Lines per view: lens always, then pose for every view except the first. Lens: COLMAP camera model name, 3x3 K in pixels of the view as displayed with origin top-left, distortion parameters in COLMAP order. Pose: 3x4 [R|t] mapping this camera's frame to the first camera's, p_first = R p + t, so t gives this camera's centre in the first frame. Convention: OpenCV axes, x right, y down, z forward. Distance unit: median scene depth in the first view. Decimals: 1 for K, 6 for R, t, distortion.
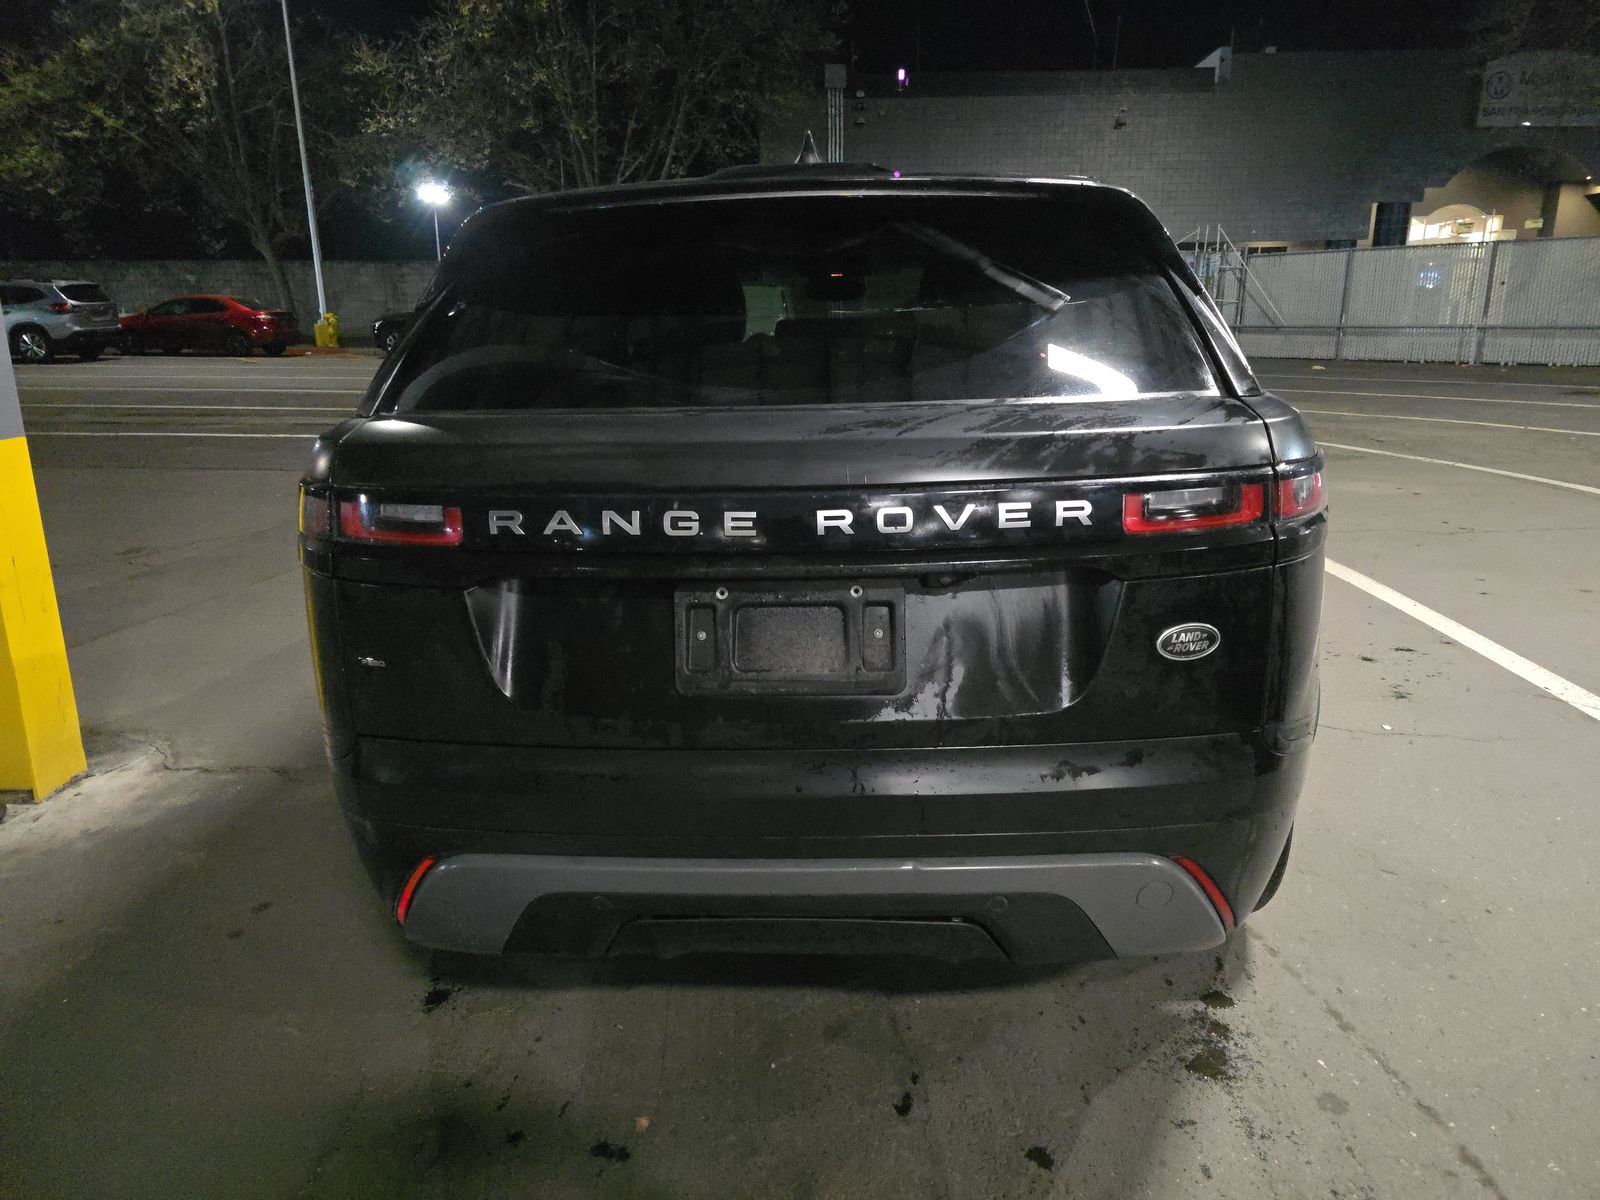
lens RADIAL K [[1046.0, 0, 800.5], [0, 1046.0, 604.8], [0, 0, 1]] dist [-0.001435, -0.009508]
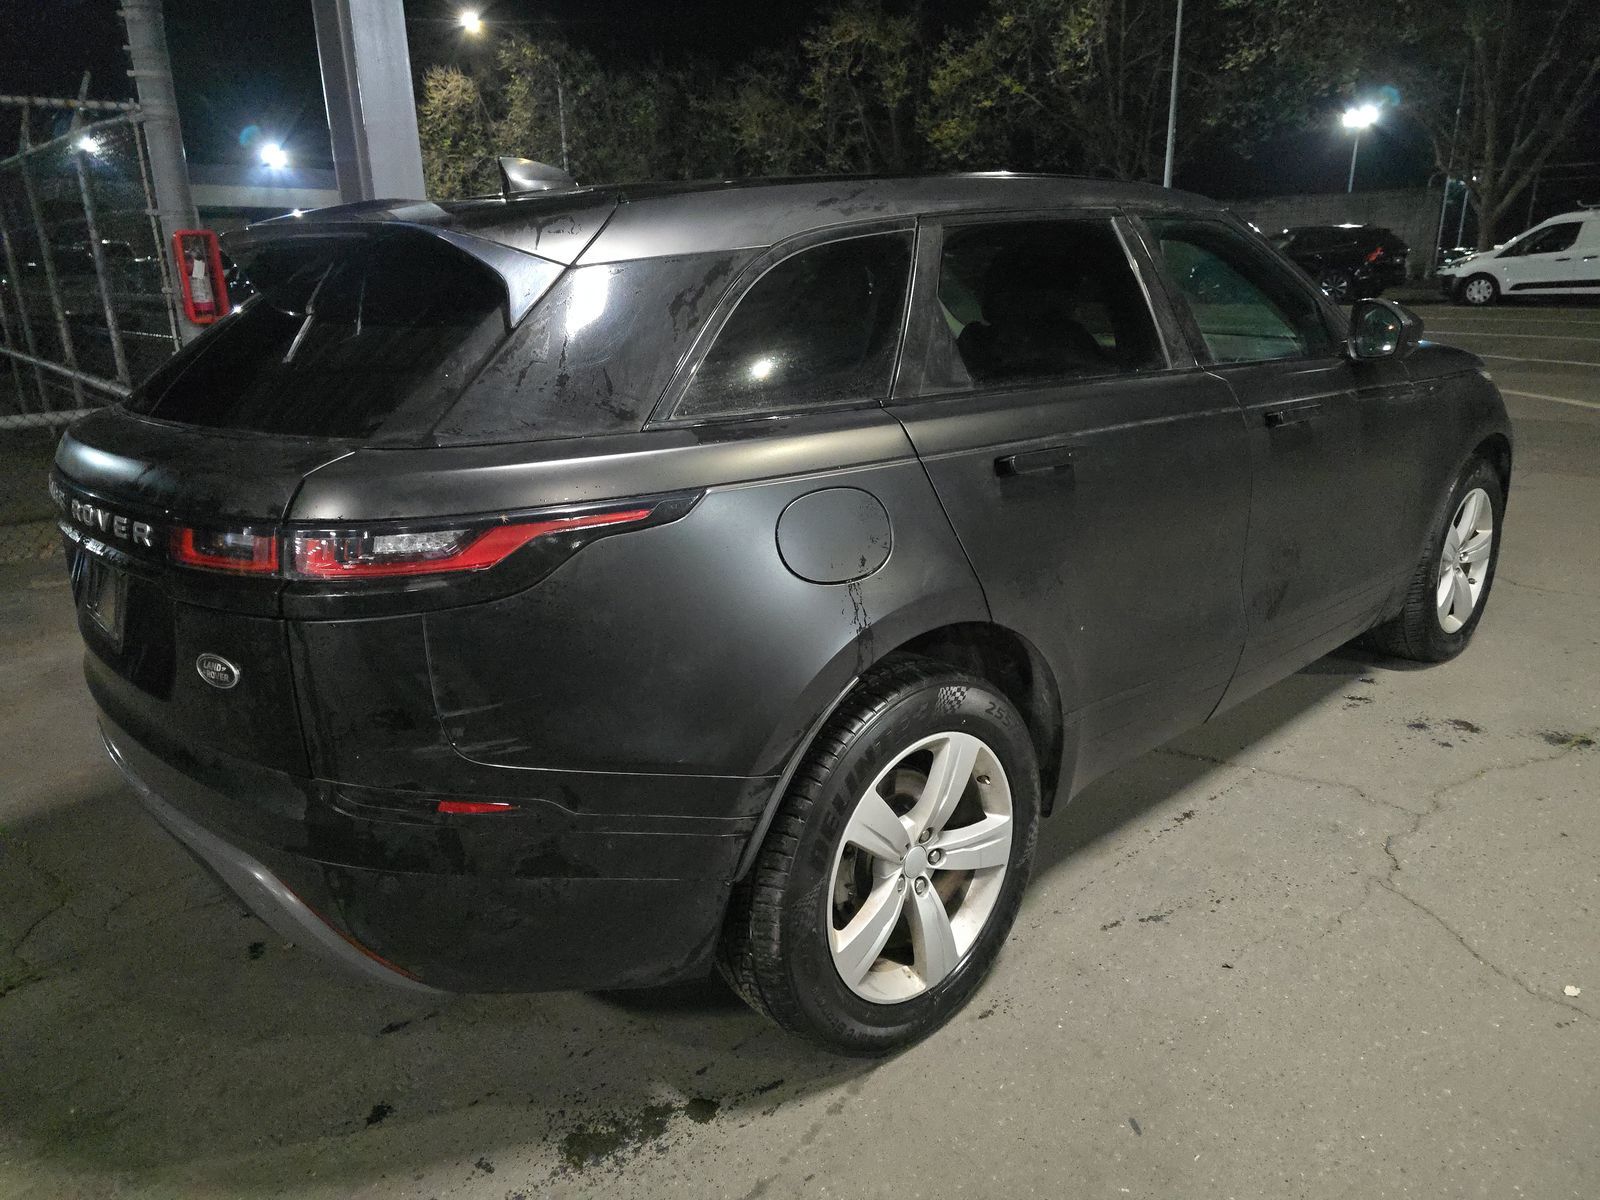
lens RADIAL K [[1046.0, 0, 800.8], [0, 1046.0, 595.7], [0, 0, 1]] dist [-0.001435, -0.009508]
pose [[0.721004, 0.189209, -0.666598, 0.890977], [-0.158271, 0.981536, 0.107413, -0.142328], [0.674614, 0.028058, 0.737638, 0.365102]]
